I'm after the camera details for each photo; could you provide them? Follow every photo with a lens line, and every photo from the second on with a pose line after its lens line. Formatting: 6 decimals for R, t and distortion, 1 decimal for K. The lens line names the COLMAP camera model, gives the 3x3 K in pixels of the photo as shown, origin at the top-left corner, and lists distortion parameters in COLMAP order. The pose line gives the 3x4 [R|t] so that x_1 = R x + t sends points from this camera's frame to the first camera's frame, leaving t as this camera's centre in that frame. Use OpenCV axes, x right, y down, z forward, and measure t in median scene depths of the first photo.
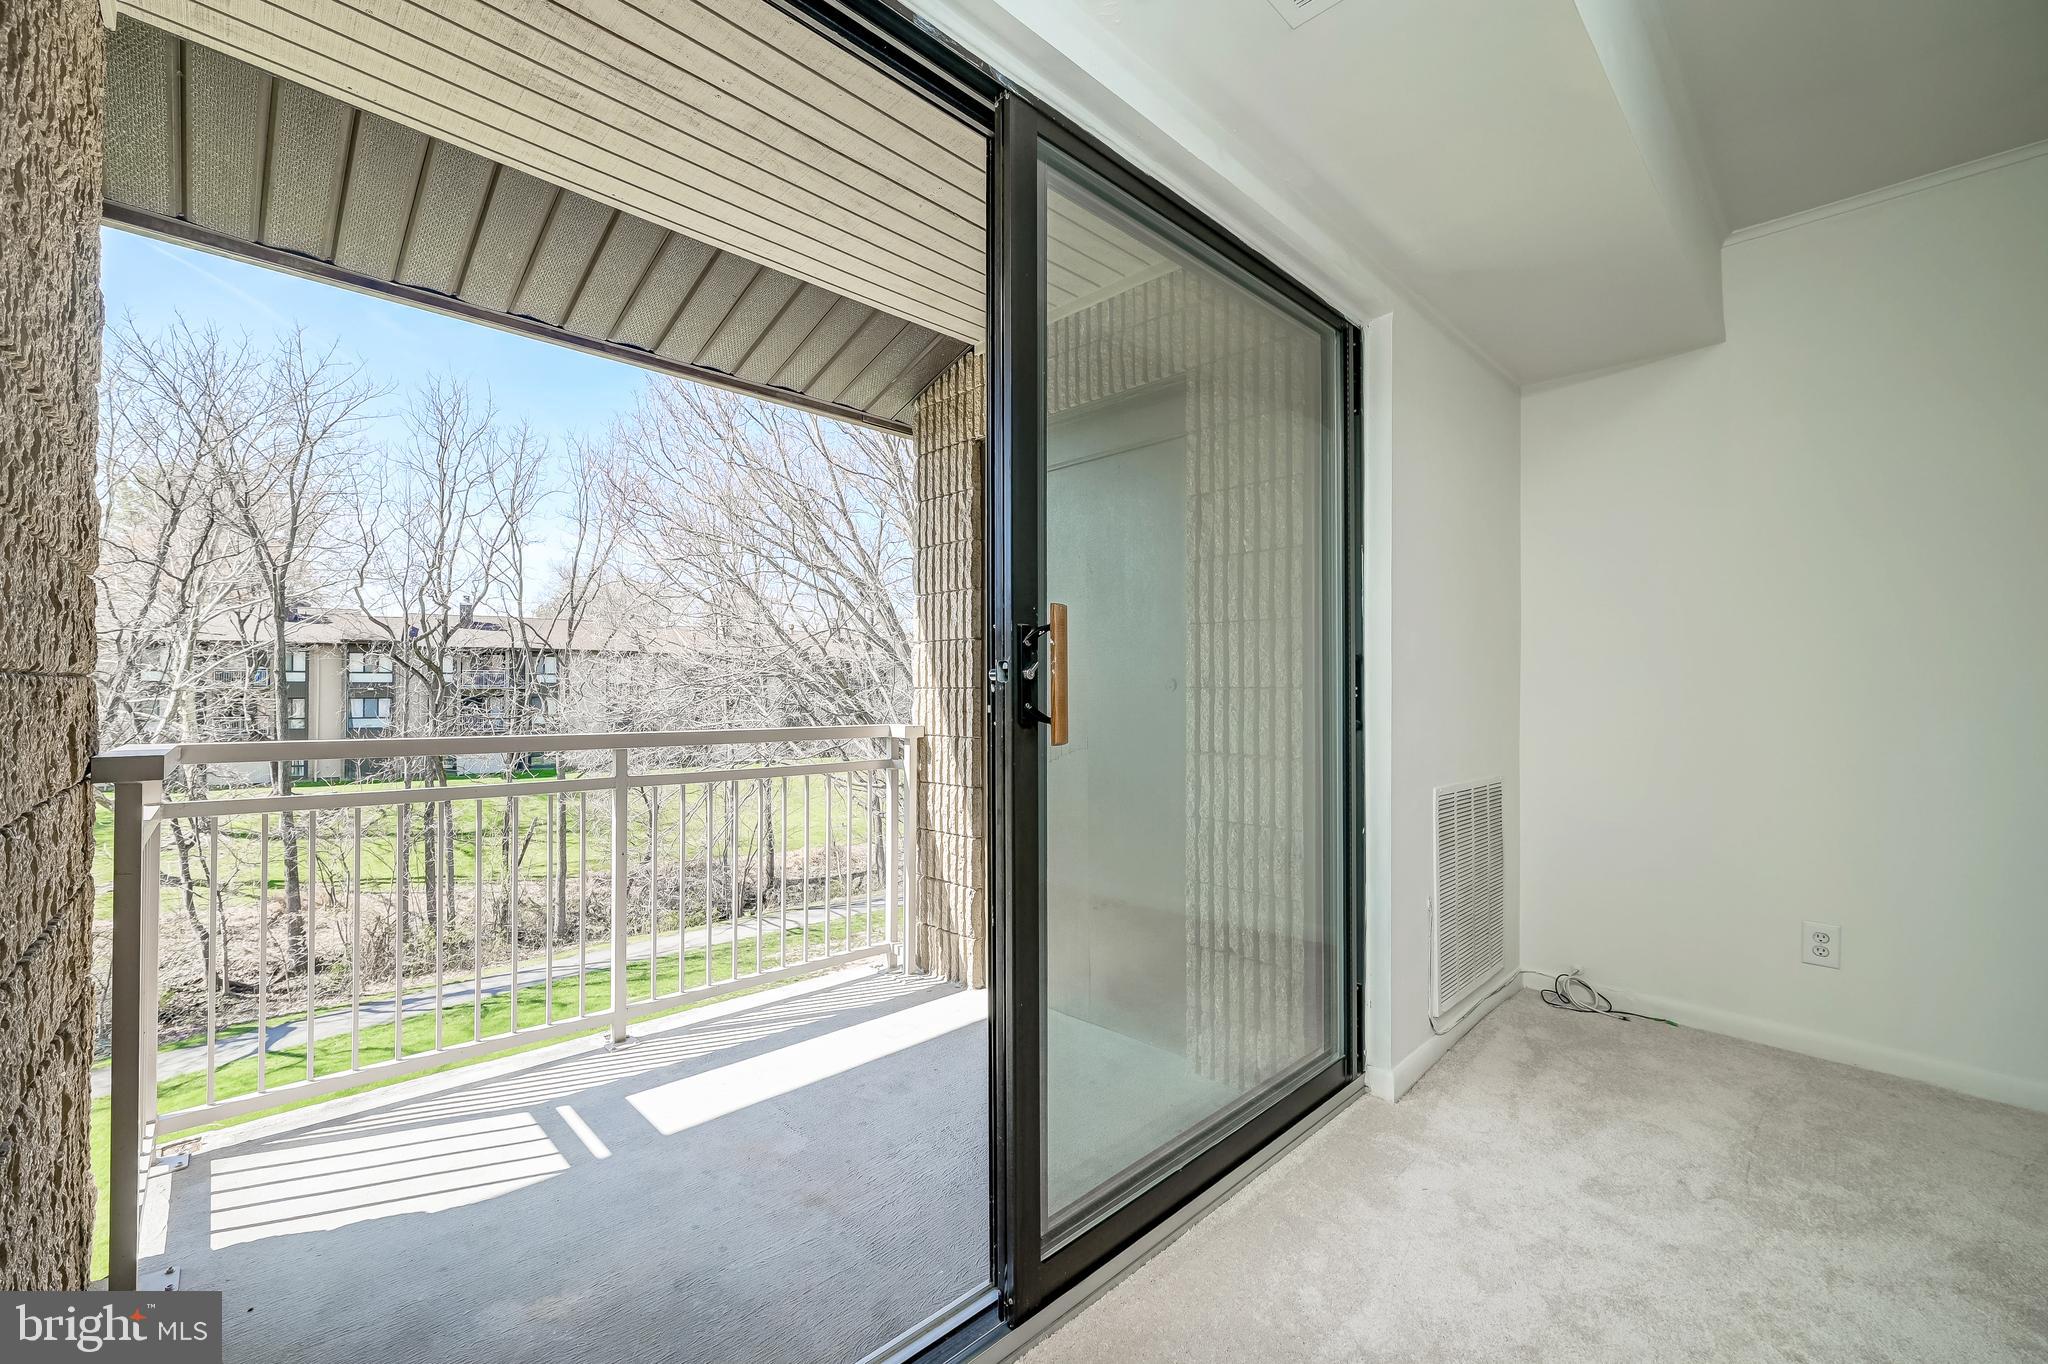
lens RADIAL K [[819.3, 0, 1024.2], [0, 819.3, 684.1], [0, 0, 1]] dist [-0.006938, -0.000311]
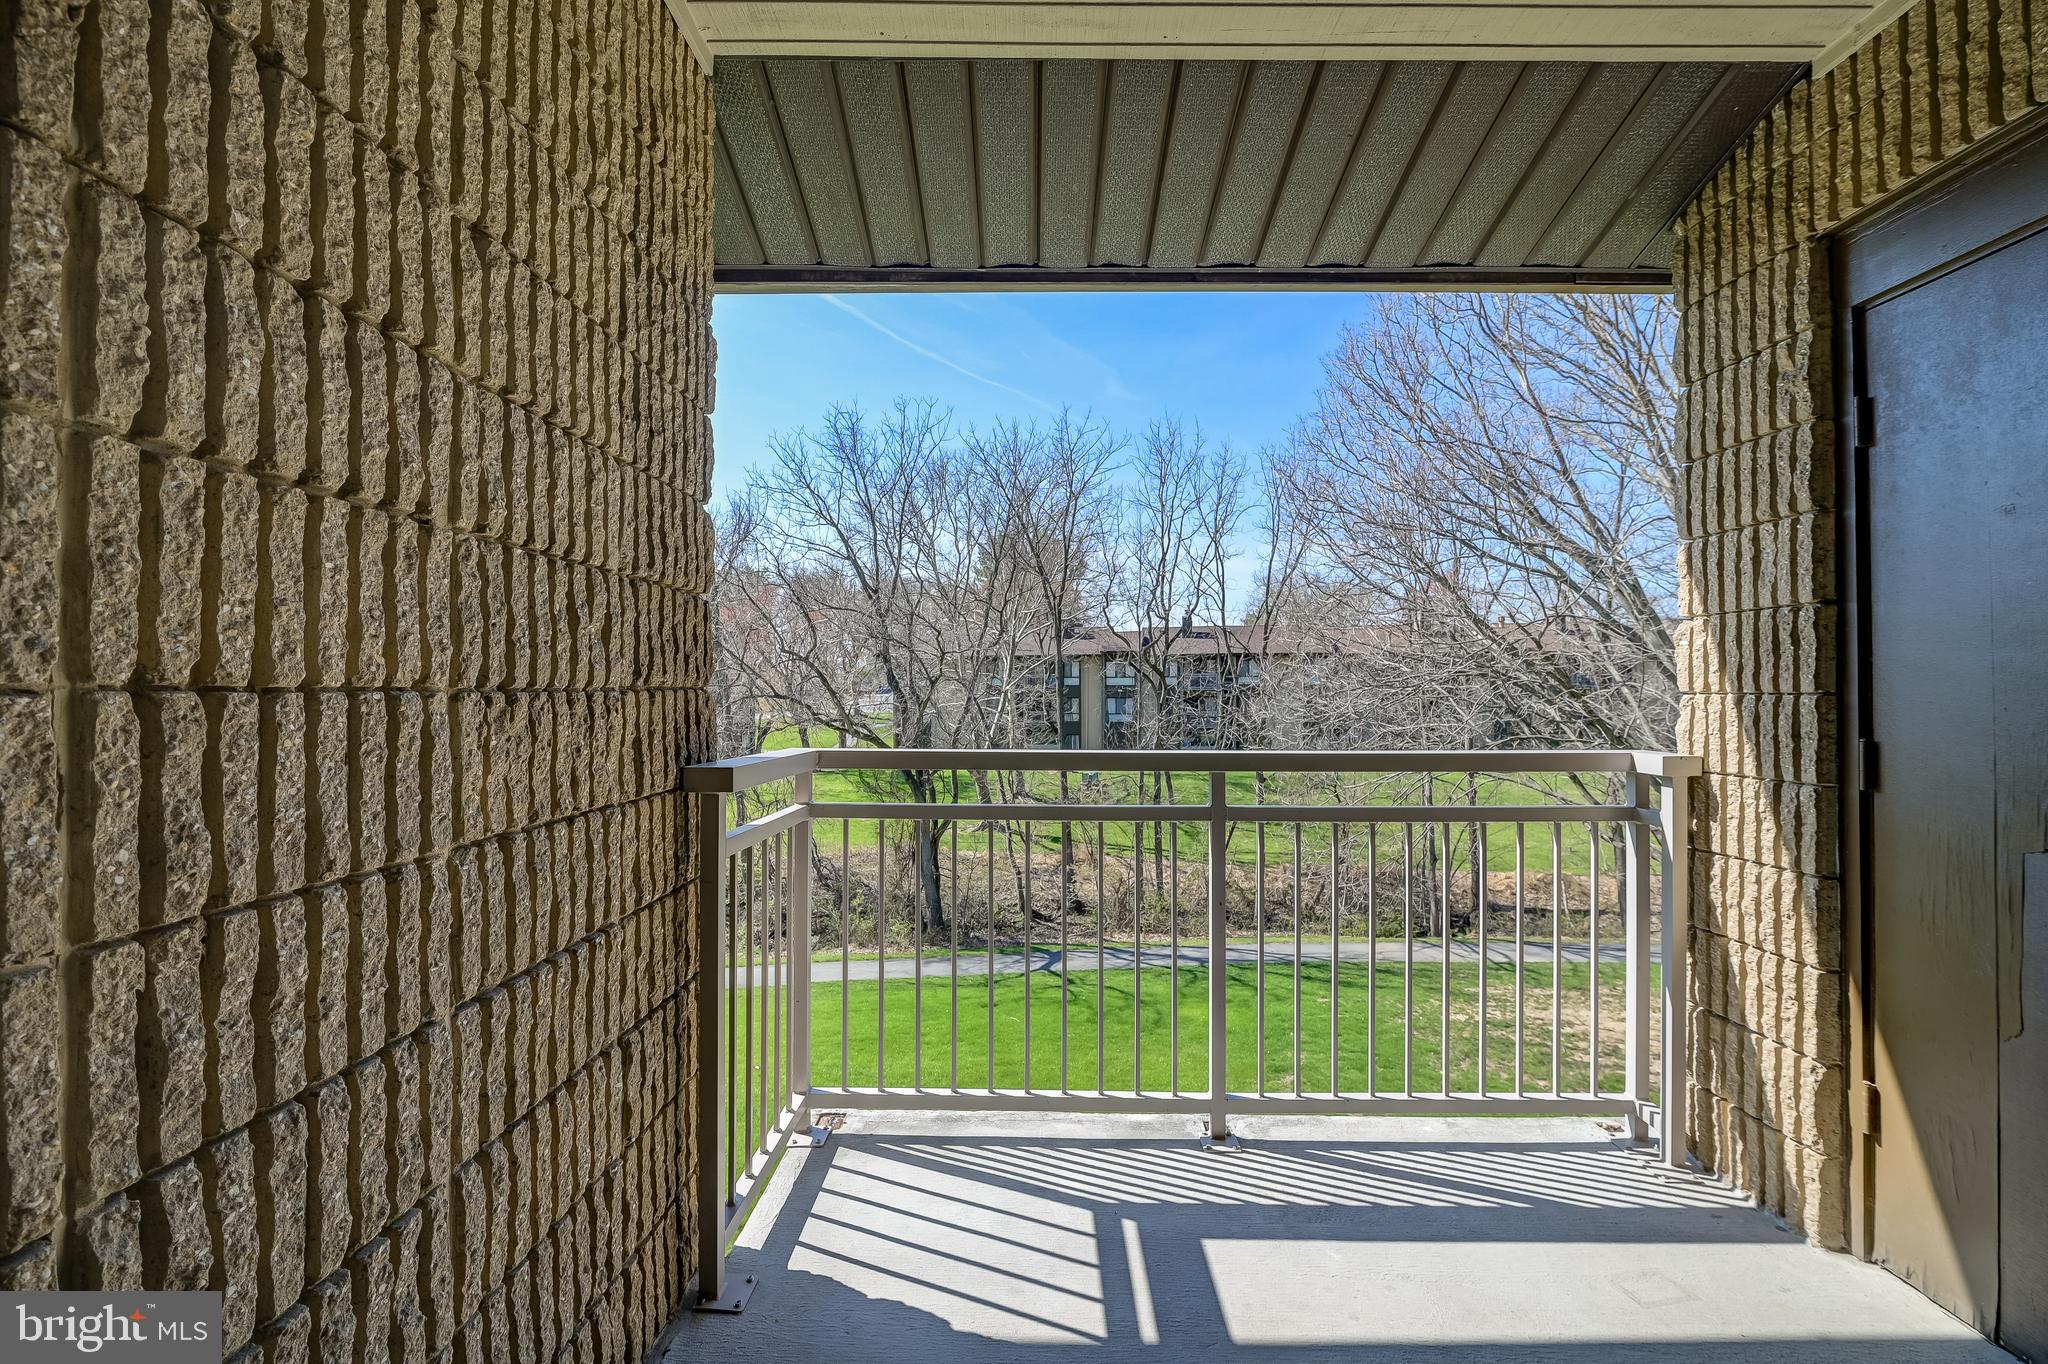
lens RADIAL K [[819.3, 0, 1024.2], [0, 819.3, 684.1], [0, 0, 1]] dist [-0.006938, -0.000311]
pose [[0.691721, -0.007418, -0.722127, -0.034778], [0.007090, 0.999969, -0.003480, -0.003373], [0.722130, -0.002713, 0.691752, 0.234169]]
